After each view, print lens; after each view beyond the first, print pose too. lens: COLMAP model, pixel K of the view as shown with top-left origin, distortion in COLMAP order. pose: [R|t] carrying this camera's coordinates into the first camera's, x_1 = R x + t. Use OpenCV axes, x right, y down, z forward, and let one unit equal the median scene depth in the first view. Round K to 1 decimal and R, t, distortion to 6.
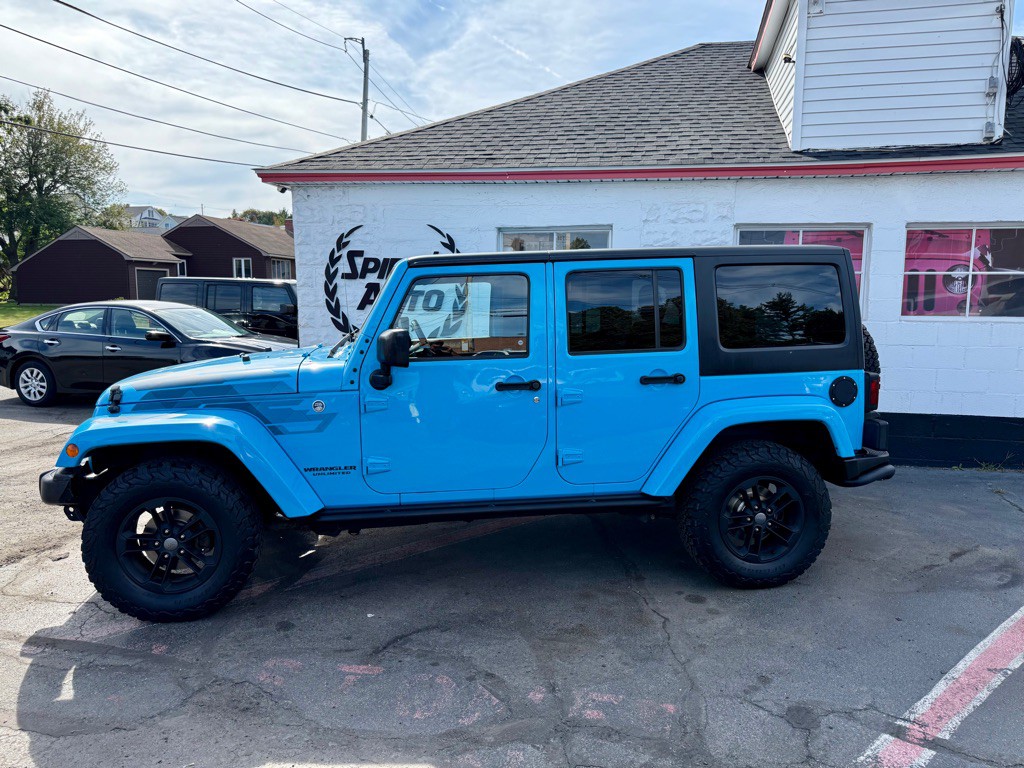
lens RADIAL K [[728.3, 0, 504.3], [0, 728.3, 384.9], [0, 0, 1]] dist [0.026795, -0.033406]
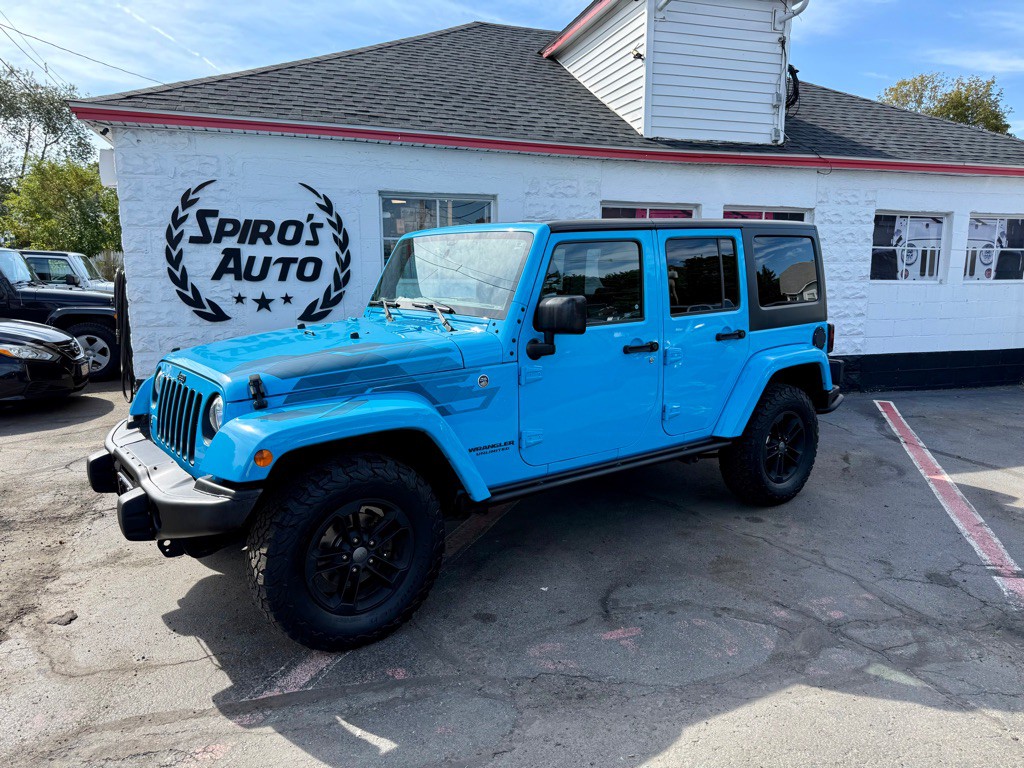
lens RADIAL K [[728.3, 0, 509.2], [0, 728.3, 385.3], [0, 0, 1]] dist [0.026795, -0.033406]
pose [[0.869062, -0.079413, 0.488287, -0.641509], [0.060940, 0.996699, 0.053636, -0.011956], [-0.490935, -0.016856, 0.871033, 0.166742]]
